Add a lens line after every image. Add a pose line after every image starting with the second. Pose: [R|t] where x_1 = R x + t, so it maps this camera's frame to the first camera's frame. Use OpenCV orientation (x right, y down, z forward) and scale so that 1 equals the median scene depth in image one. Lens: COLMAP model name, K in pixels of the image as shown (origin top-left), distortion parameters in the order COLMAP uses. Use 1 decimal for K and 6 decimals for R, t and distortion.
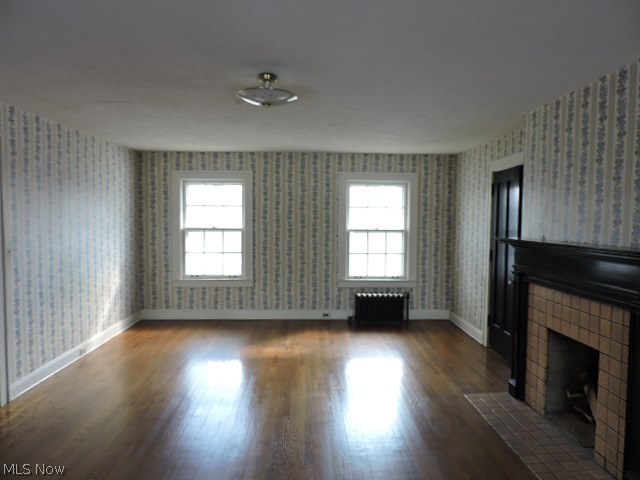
lens RADIAL K [[441.3, 0, 320.5], [0, 441.3, 244.3], [0, 0, 1]] dist [-0.018844, -0.000917]
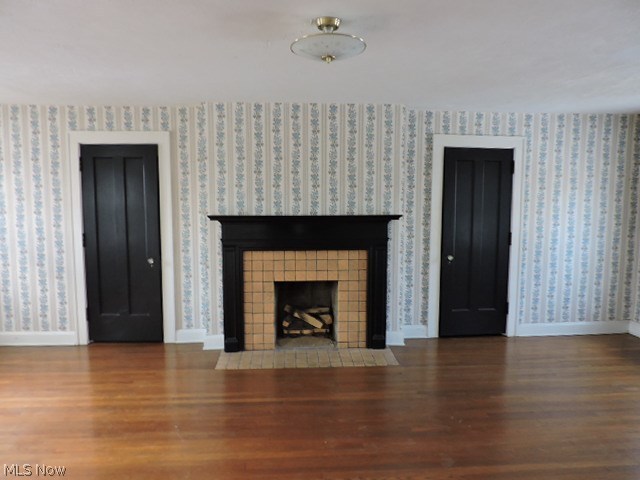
lens RADIAL K [[441.3, 0, 320.7], [0, 441.3, 238.6], [0, 0, 1]] dist [-0.018844, -0.000917]
pose [[-0.005392, -0.091692, 0.995773, -0.858831], [0.058573, 0.994049, 0.091851, -0.054562], [-0.998269, 0.058821, 0.000011, 0.950435]]
